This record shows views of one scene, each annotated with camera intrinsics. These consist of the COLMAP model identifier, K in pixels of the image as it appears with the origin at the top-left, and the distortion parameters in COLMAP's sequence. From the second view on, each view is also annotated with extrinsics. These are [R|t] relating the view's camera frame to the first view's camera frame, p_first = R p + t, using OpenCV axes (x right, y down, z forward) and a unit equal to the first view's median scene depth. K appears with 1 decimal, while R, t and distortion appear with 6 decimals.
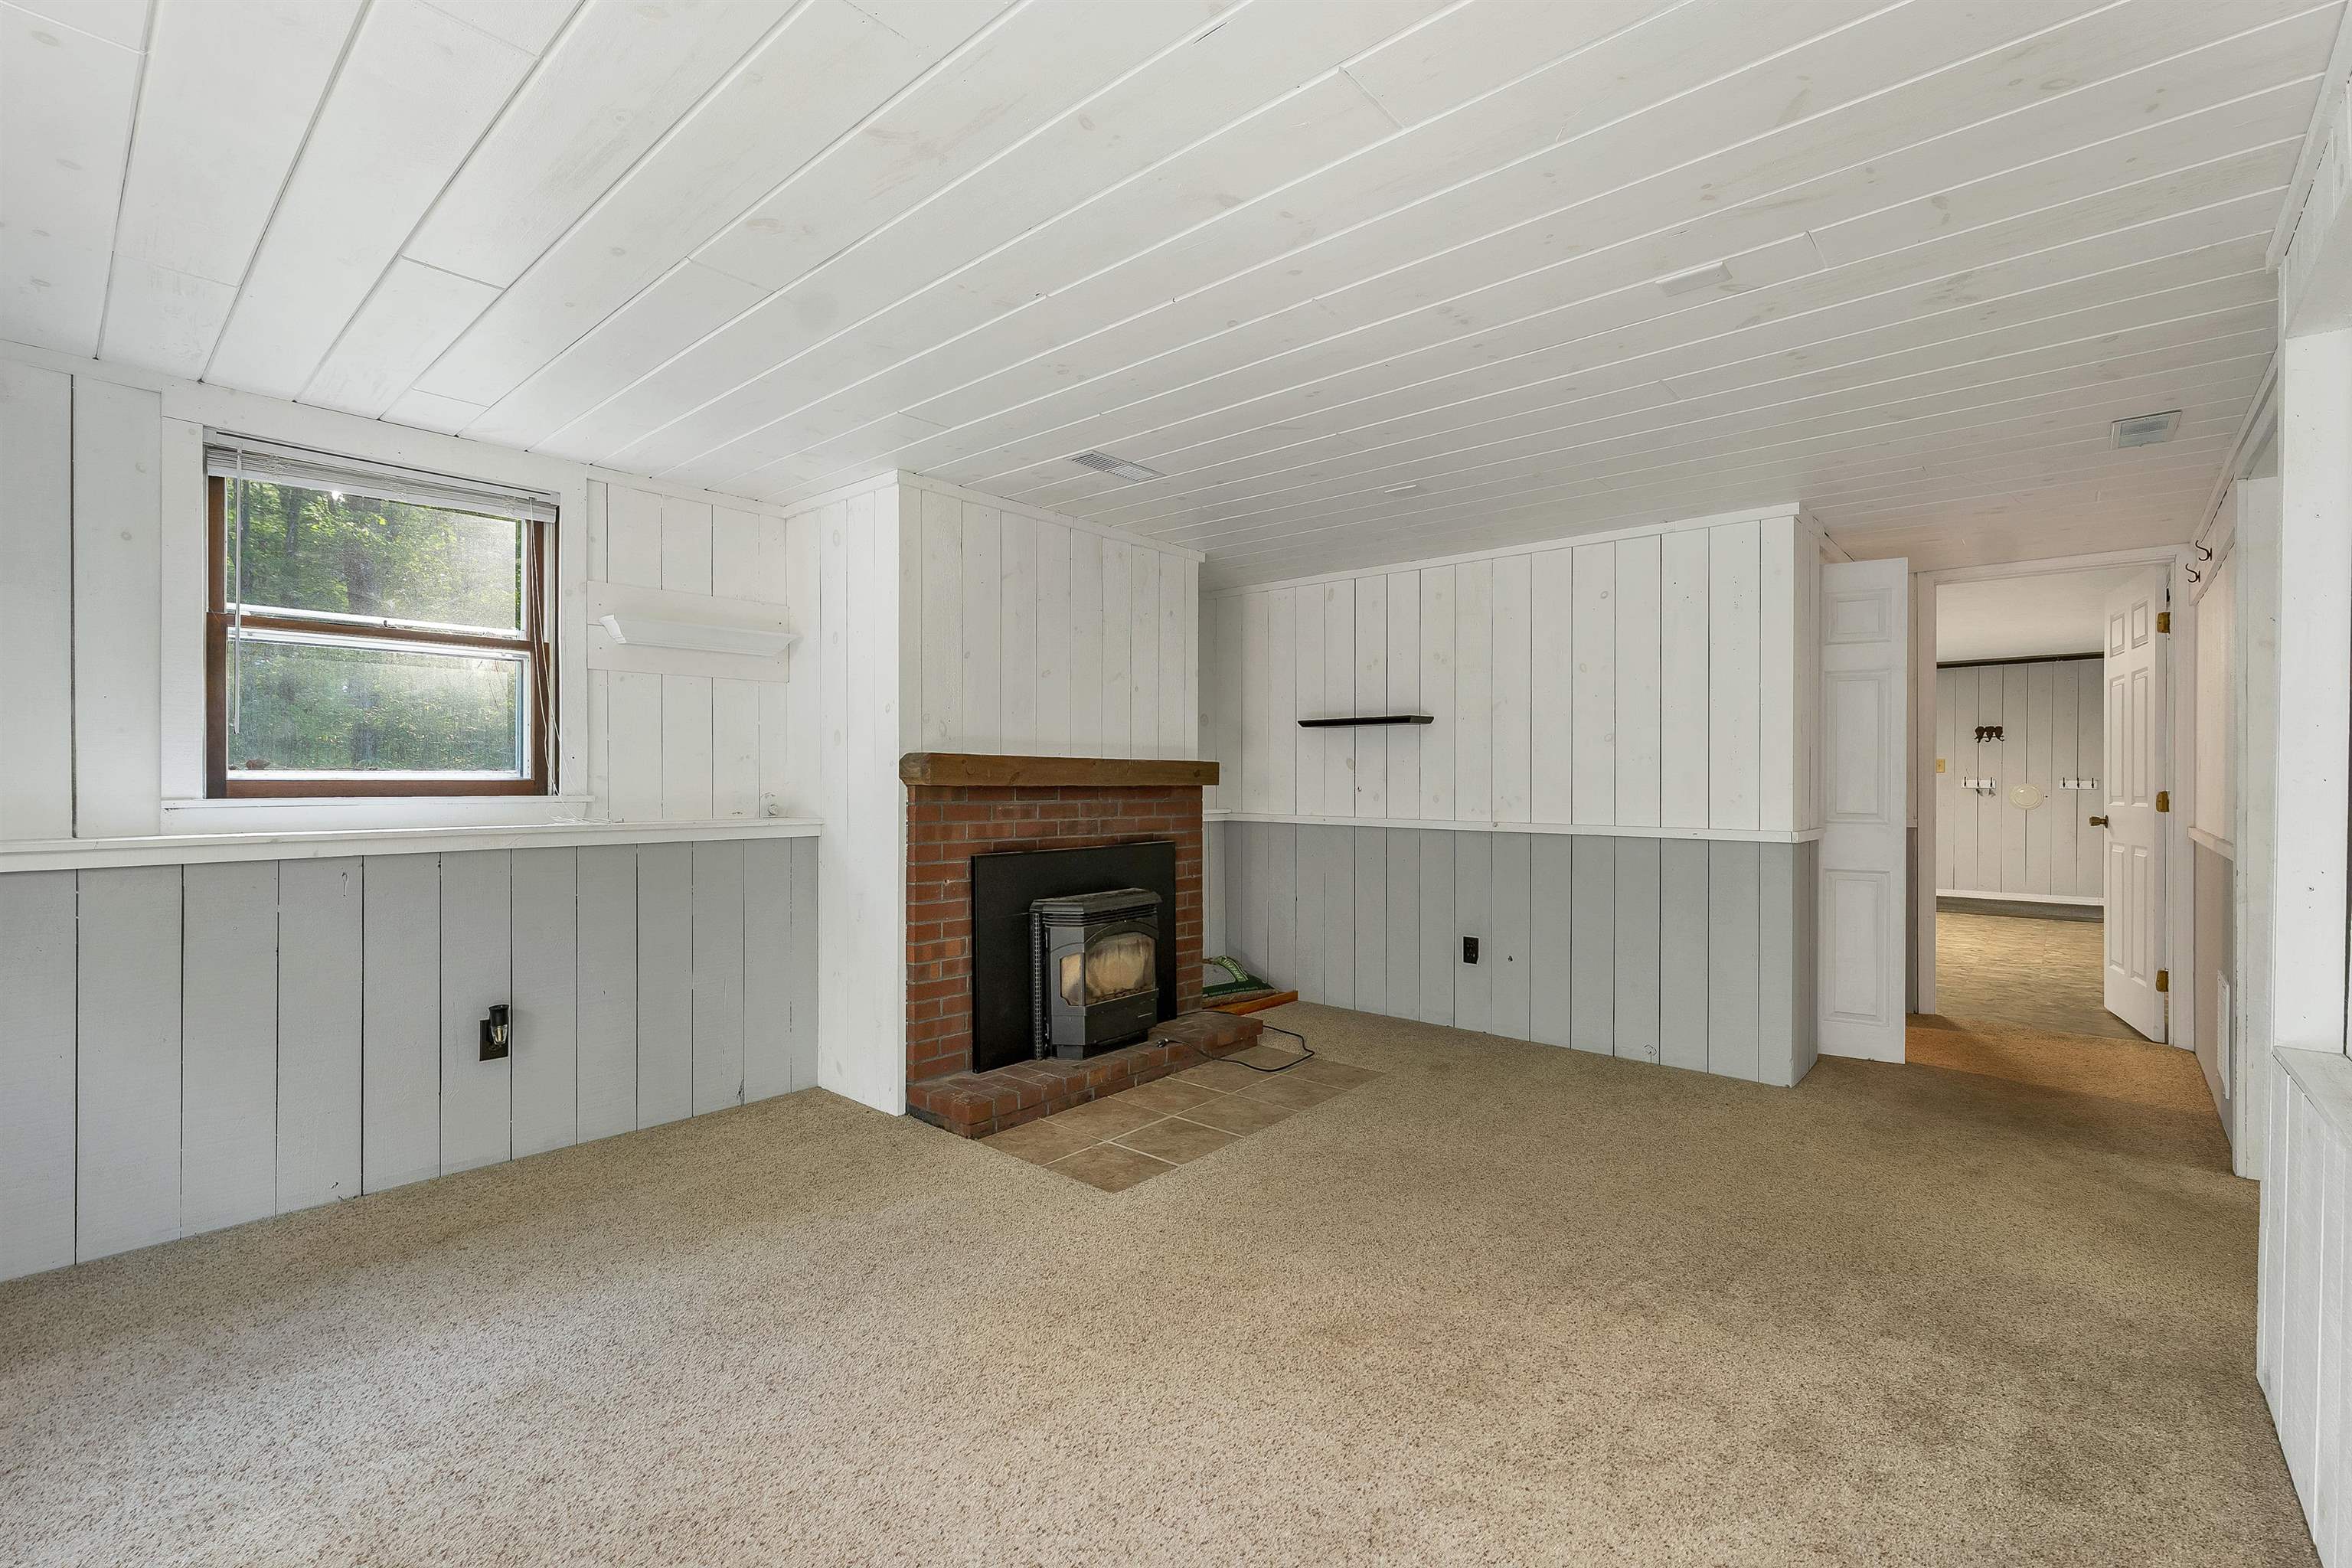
lens RADIAL K [[1039.3, 0, 1141.1], [0, 1039.3, 778.5], [0, 0, 1]] dist [-0.001012, -0.000077]
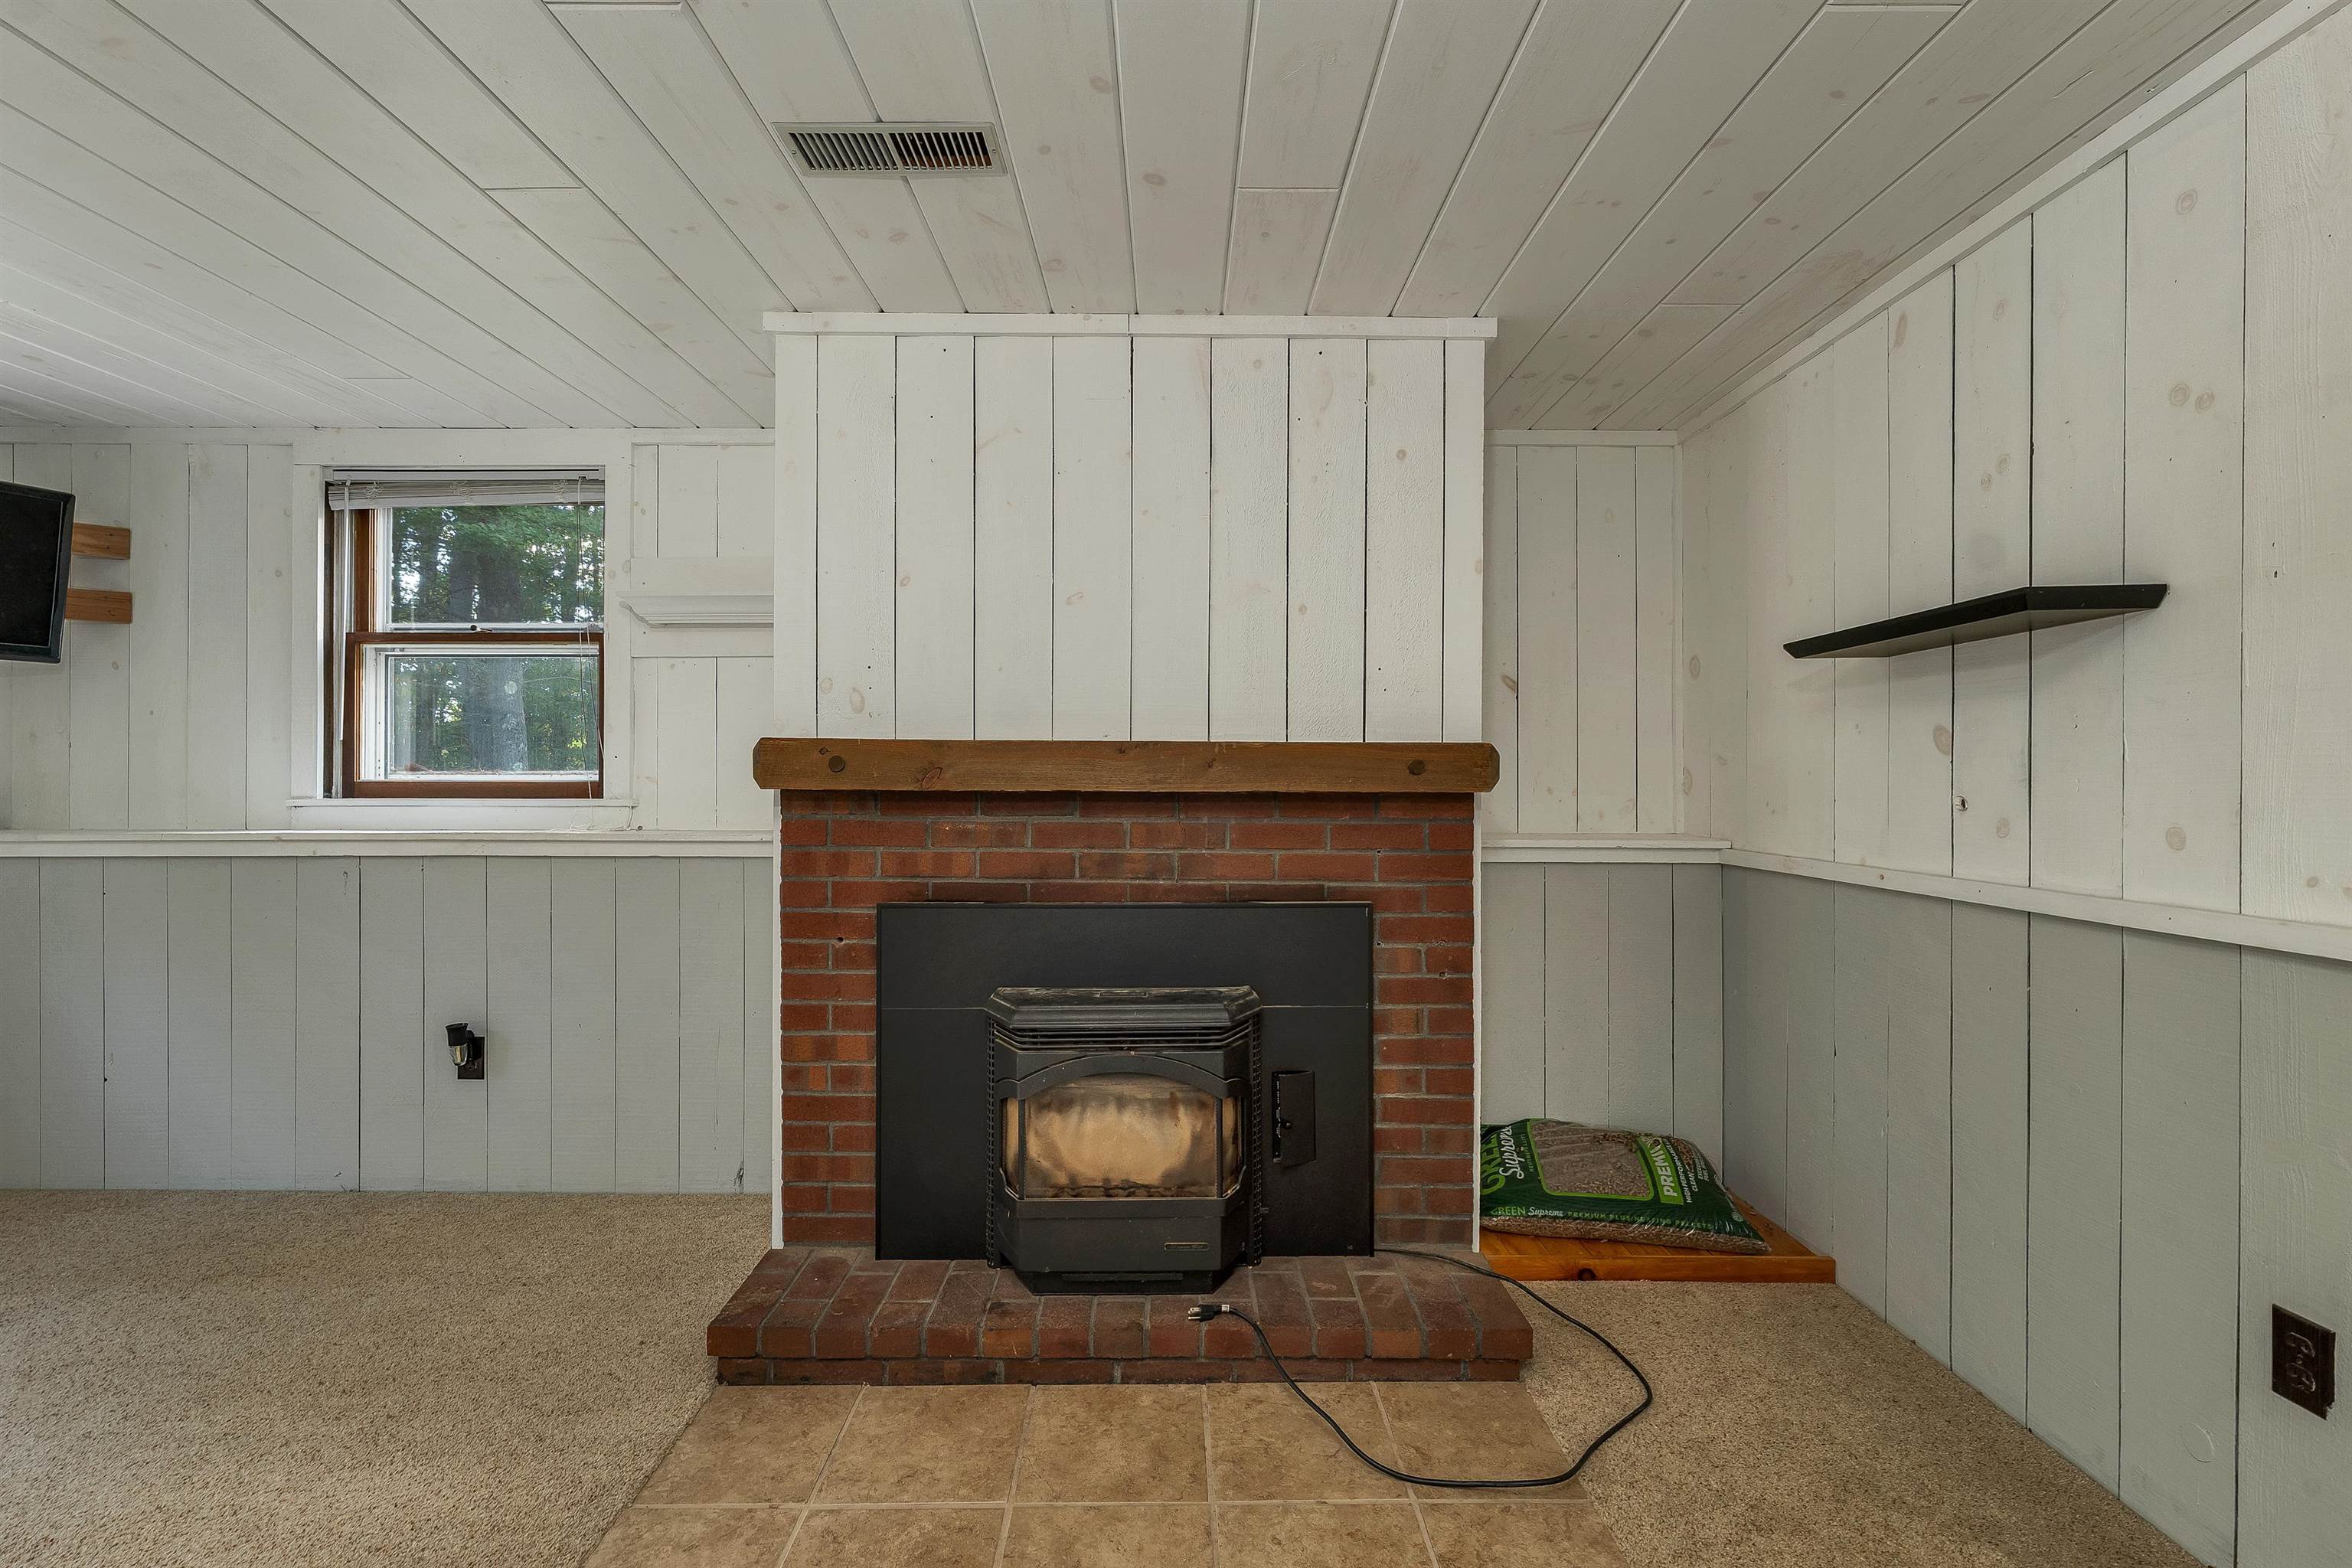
lens RADIAL K [[1001.8, 0, 1170.5], [0, 1001.8, 787.8], [0, 0, 1]] dist [-0.001771, 0.000027]
pose [[0.671657, 0.003681, -0.740853, 0.382454], [0.000595, 0.999985, 0.005508, 0.002188], [0.740862, -0.004140, 0.671645, 0.705283]]
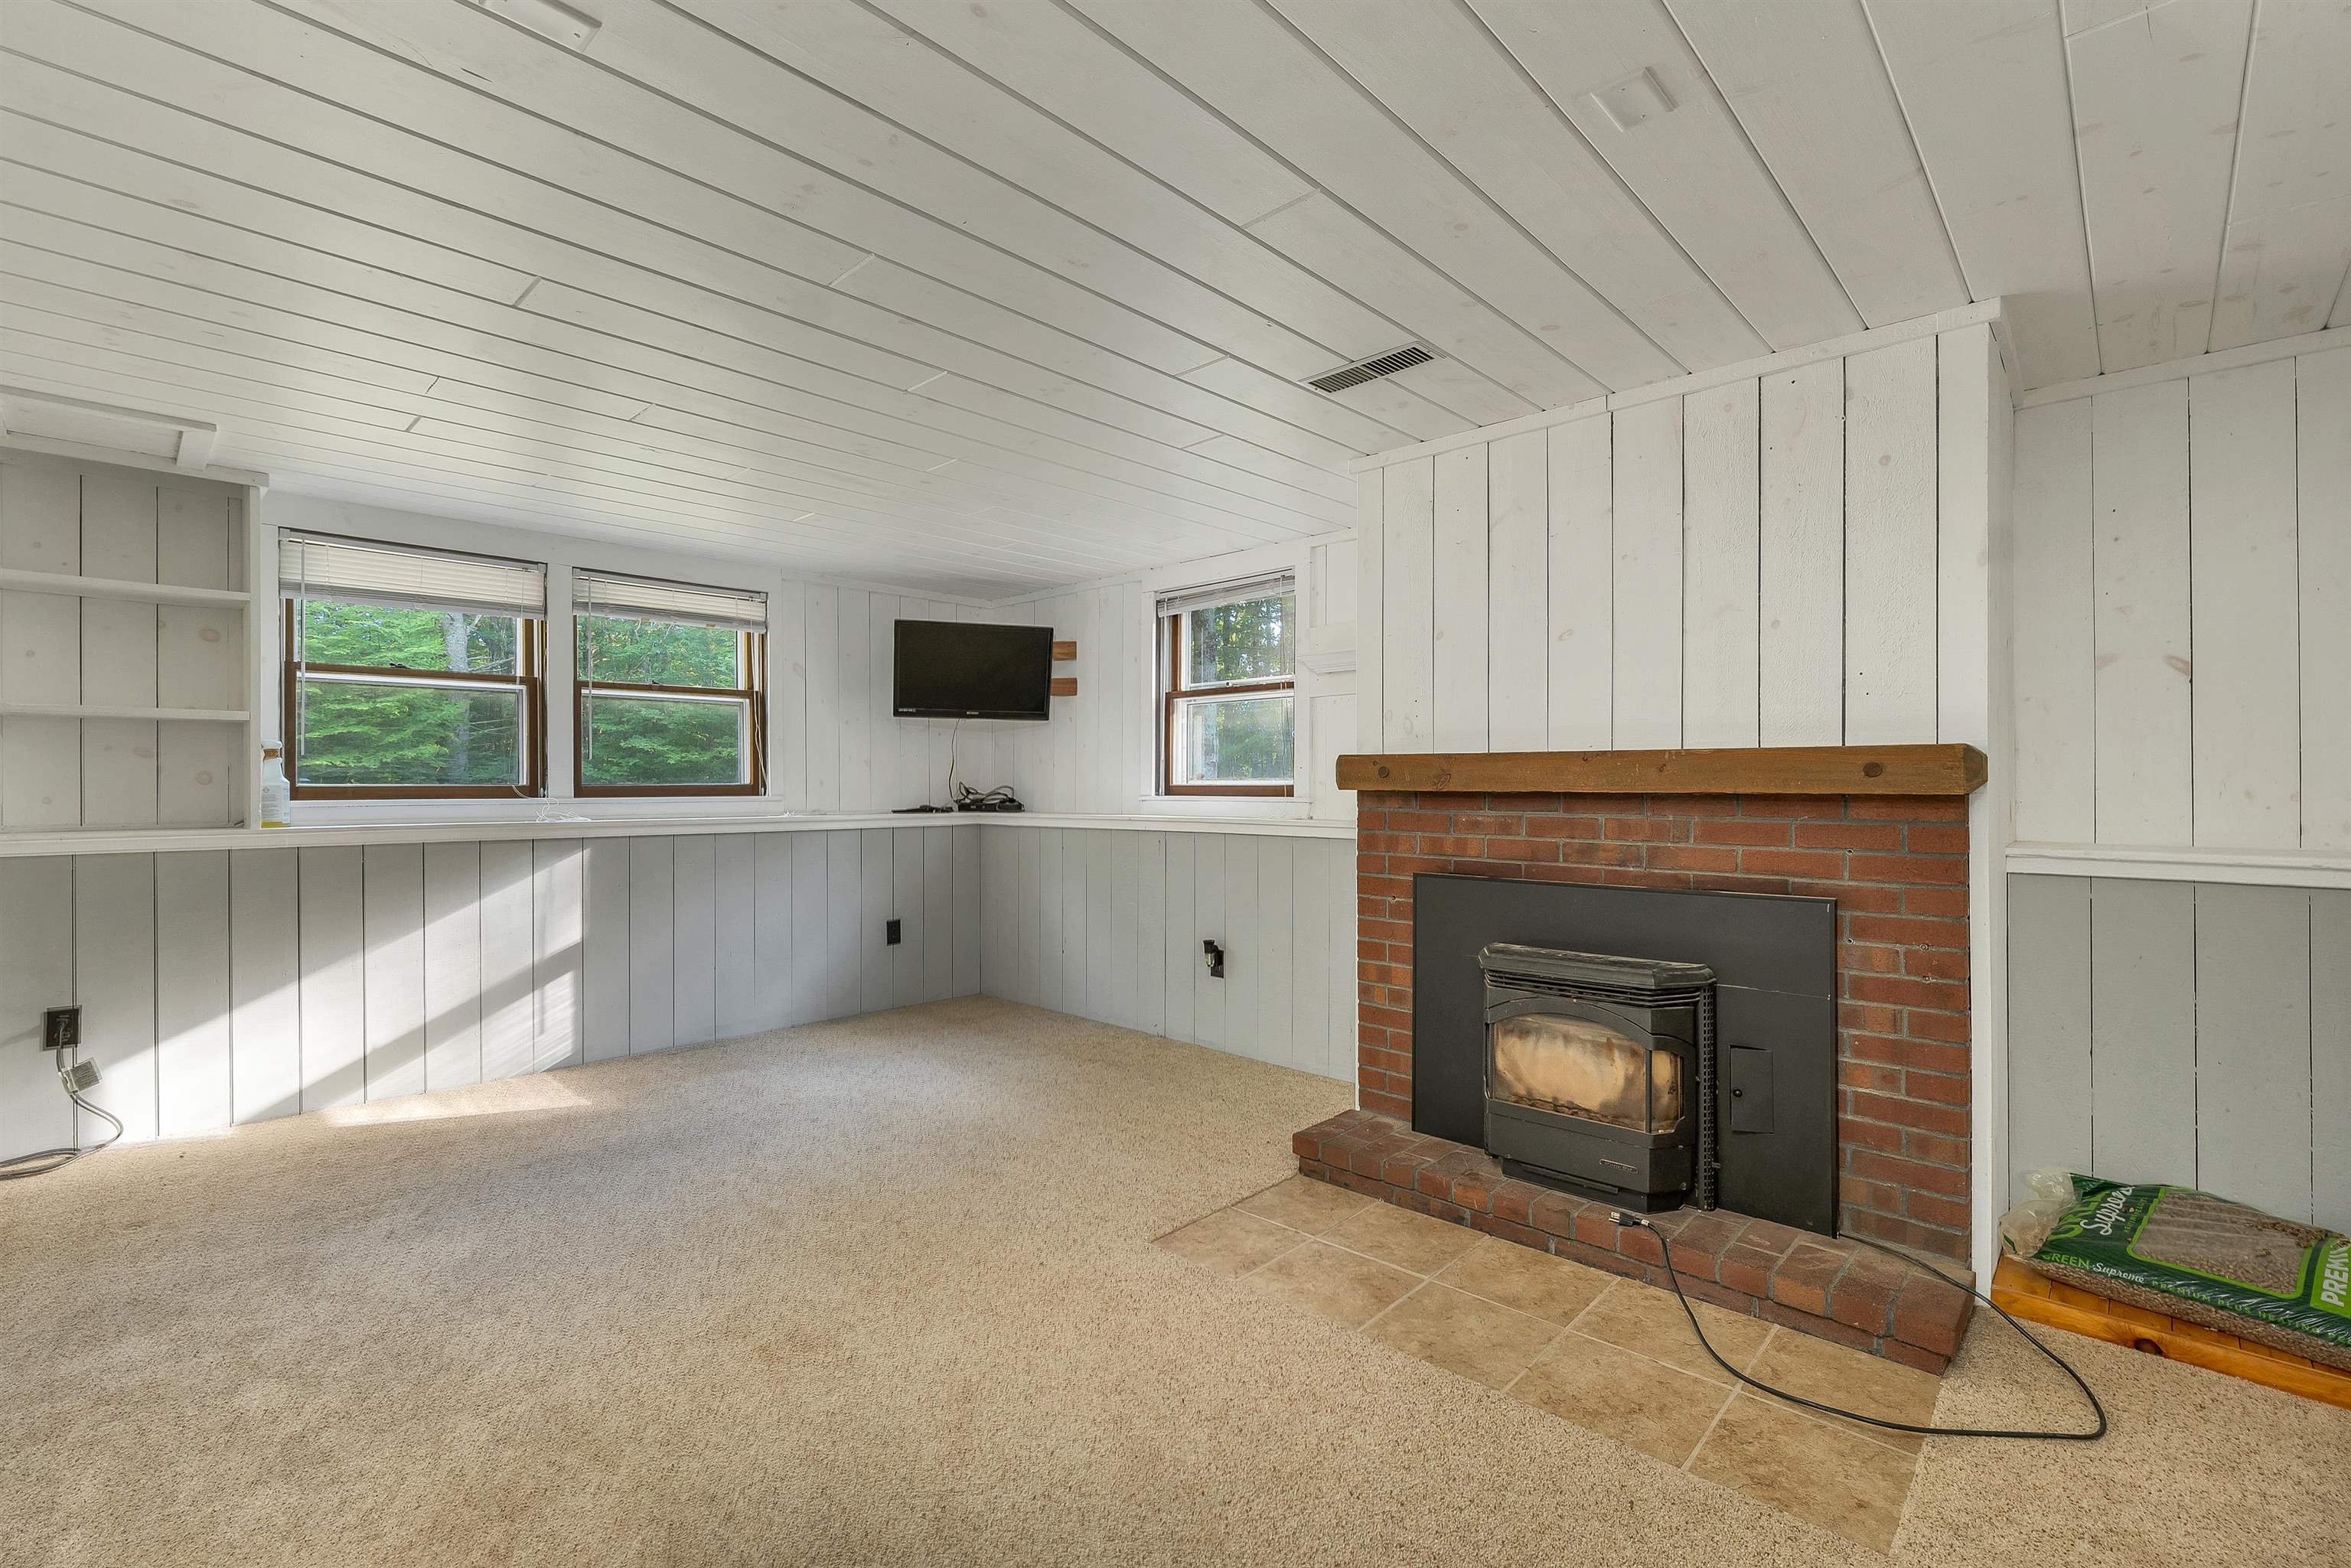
lens RADIAL K [[1001.4, 0, 1170.0], [0, 1001.4, 787.8], [0, 0, 1]] dist [-0.001771, 0.000027]
pose [[-0.021397, 0.000083, -0.999771, 0.640332], [0.000389, 1.000000, 0.000075, 0.004184], [0.999771, -0.000387, -0.021397, 0.790050]]
